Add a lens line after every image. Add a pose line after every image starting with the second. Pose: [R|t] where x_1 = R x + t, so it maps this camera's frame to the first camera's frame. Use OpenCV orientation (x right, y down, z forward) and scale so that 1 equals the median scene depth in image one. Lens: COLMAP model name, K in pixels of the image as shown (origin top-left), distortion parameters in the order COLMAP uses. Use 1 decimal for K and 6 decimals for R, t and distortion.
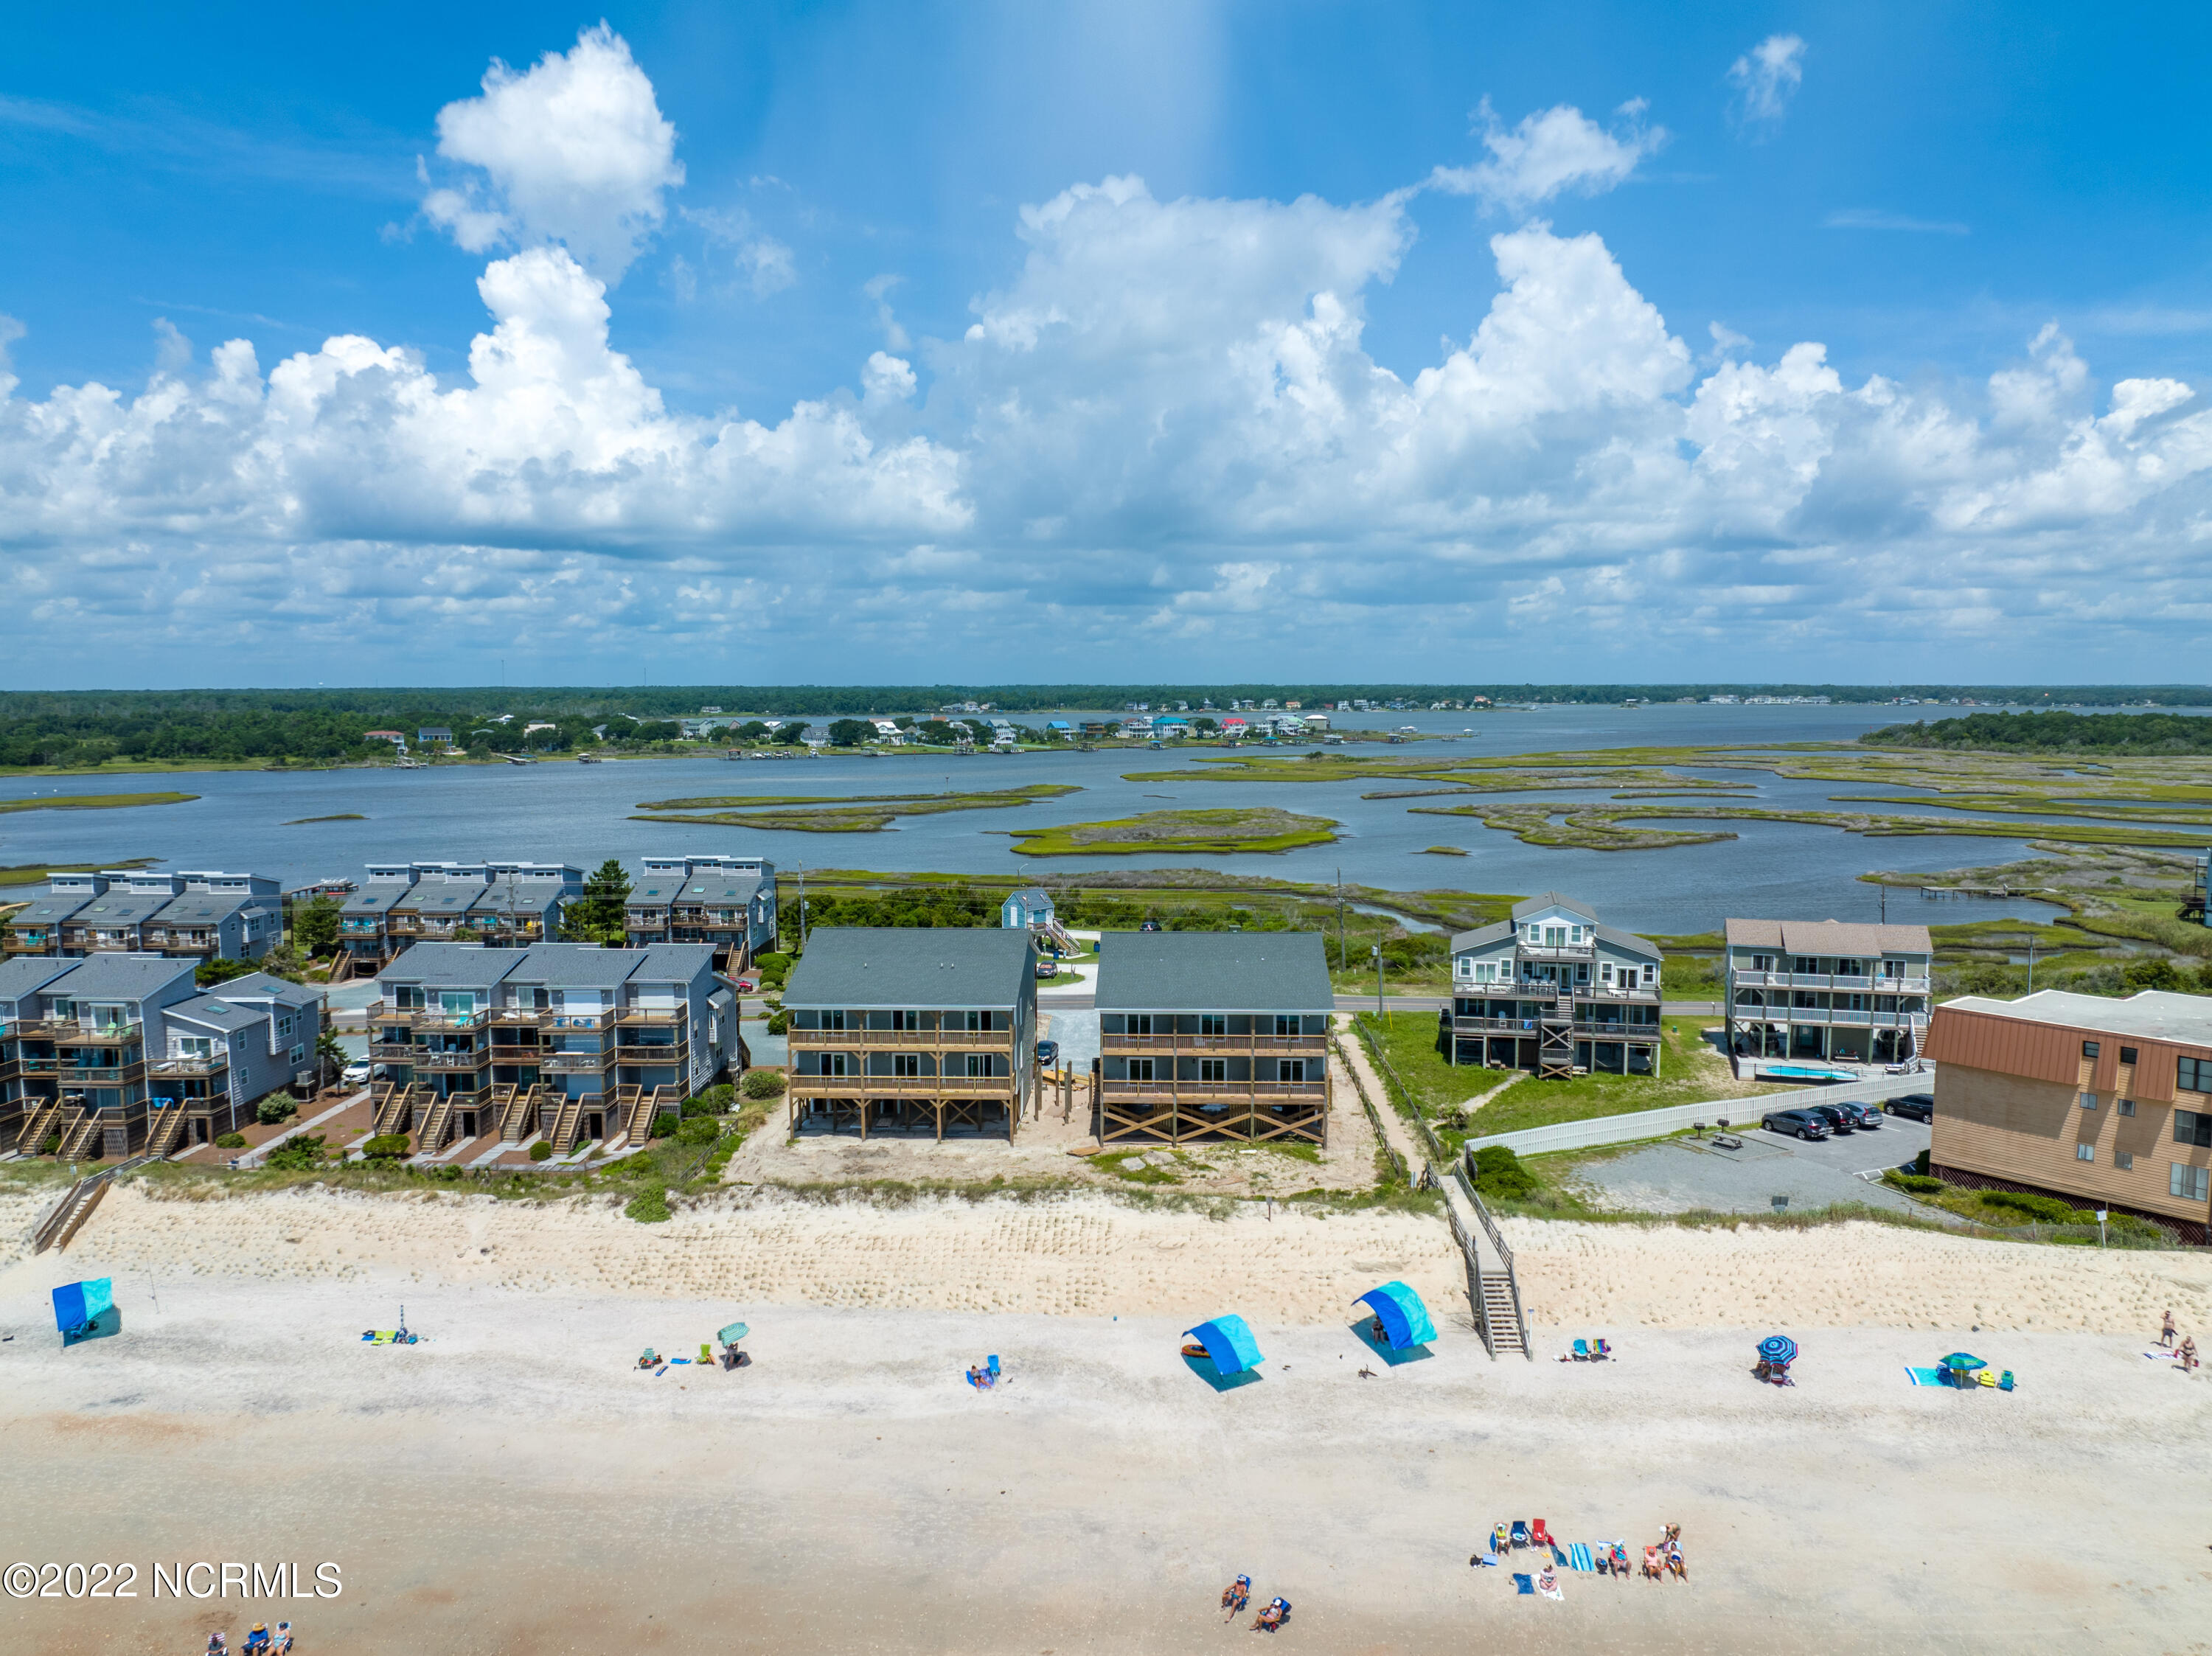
lens RADIAL K [[1600.3, 0, 1102.9], [0, 1600.3, 827.2], [0, 0, 1]] dist [-0.055492, 0.023624]
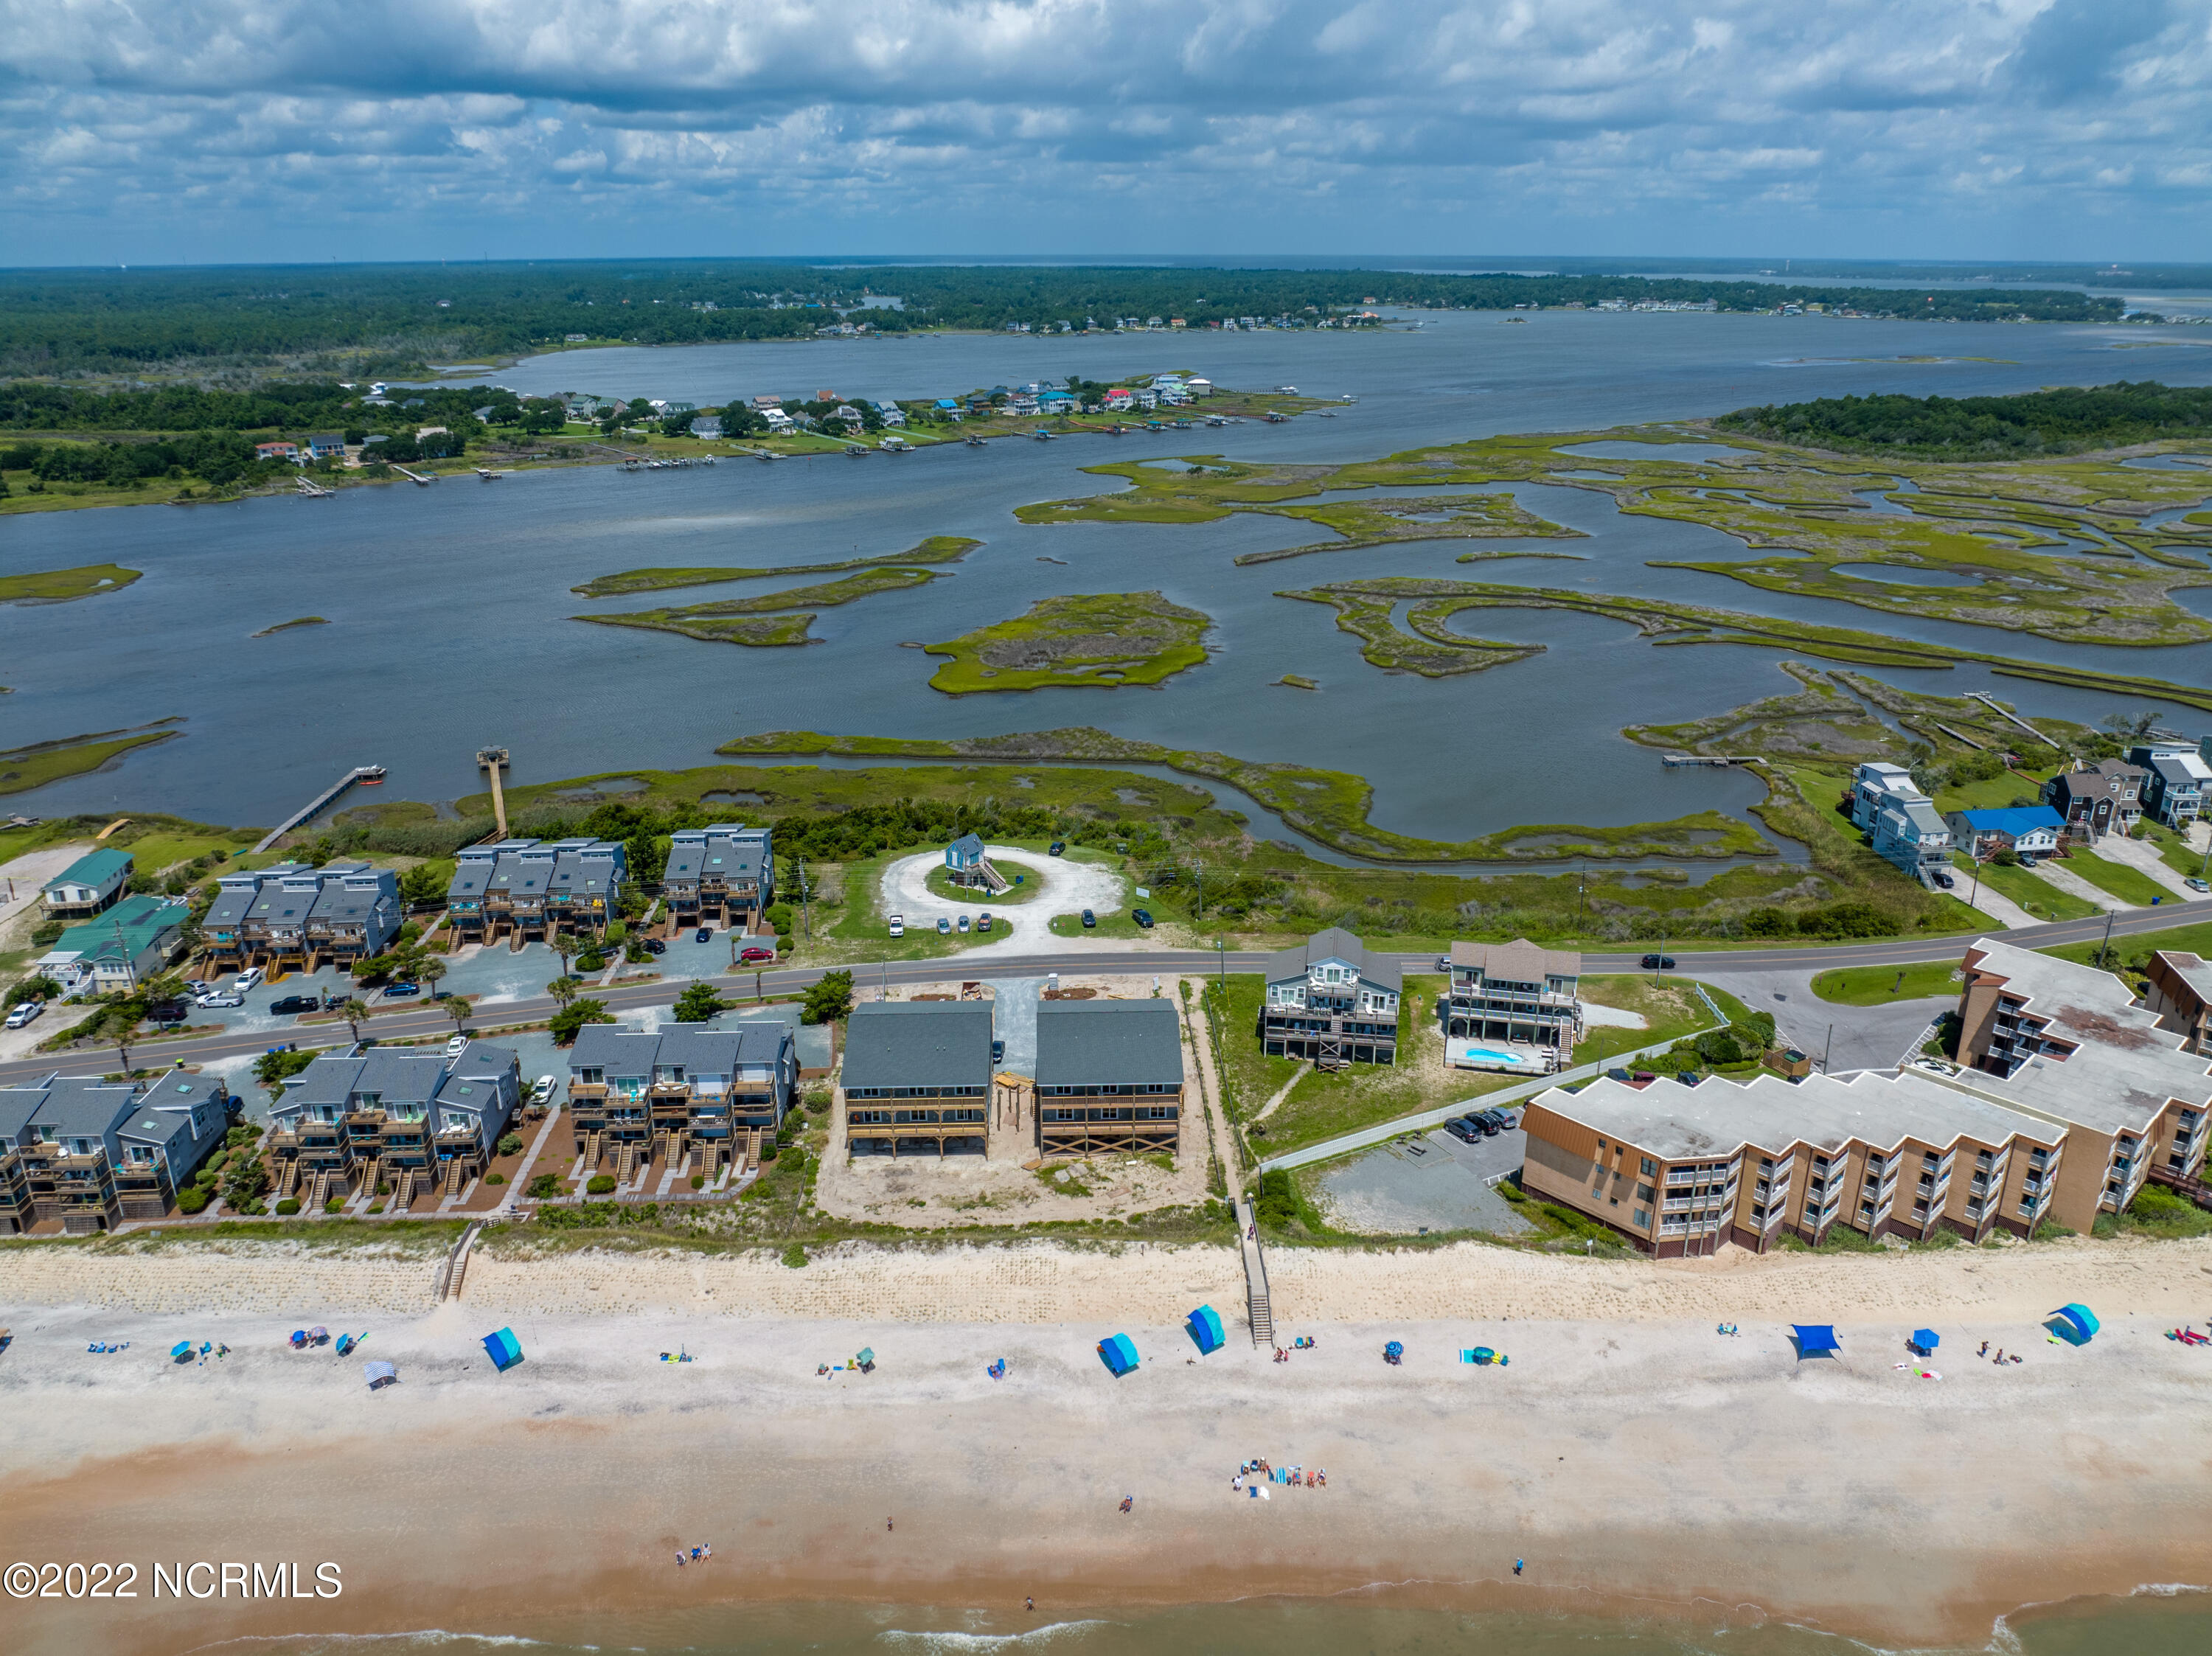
lens RADIAL K [[1620.4, 0, 1099.3], [0, 1620.4, 829.7], [0, 0, 1]] dist [-0.041695, -0.001370]
pose [[0.997486, -0.027353, 0.065374, -0.051350], [0.009435, 0.965554, 0.260033, -0.689437], [-0.070235, -0.258763, 0.963384, -0.636911]]
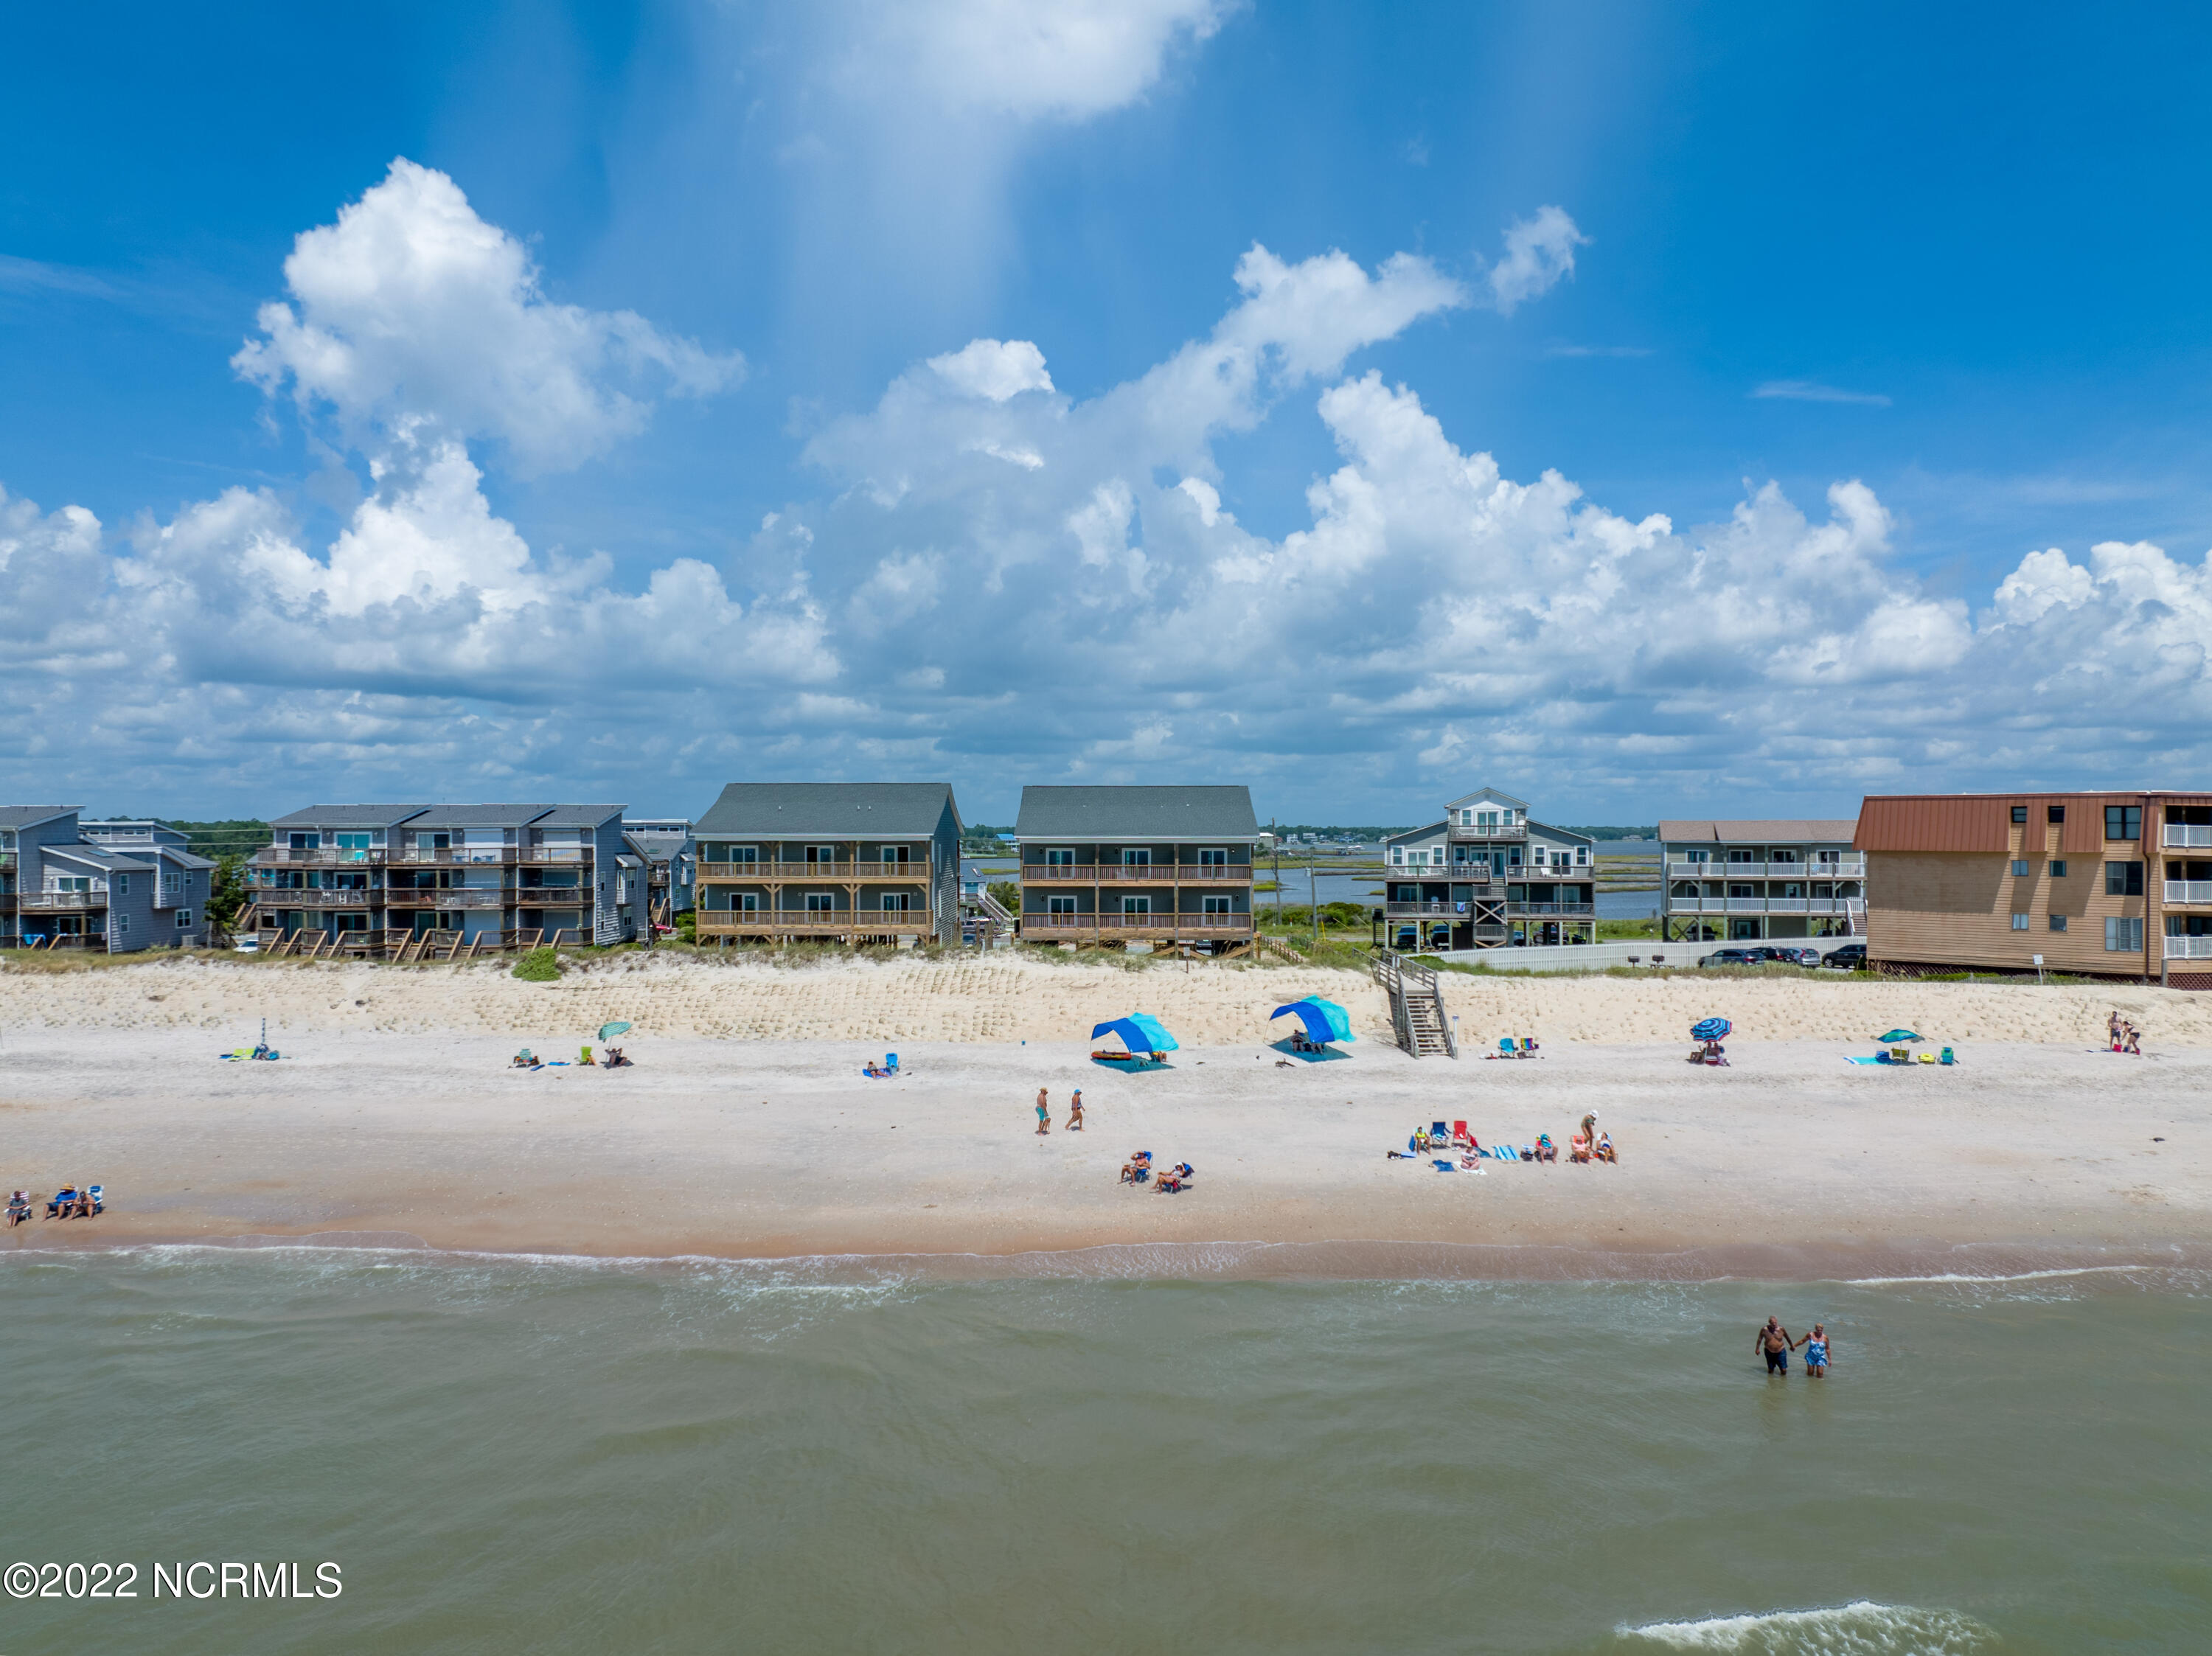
lens RADIAL K [[1611.3, 0, 1106.0], [0, 1611.3, 828.0], [0, 0, 1]] dist [-0.043412, 0.001508]
pose [[0.999458, 0.003240, 0.032750, 0.022858], [-0.000126, 0.995511, -0.094649, 0.246644], [-0.032909, 0.094593, 0.994972, 0.025689]]
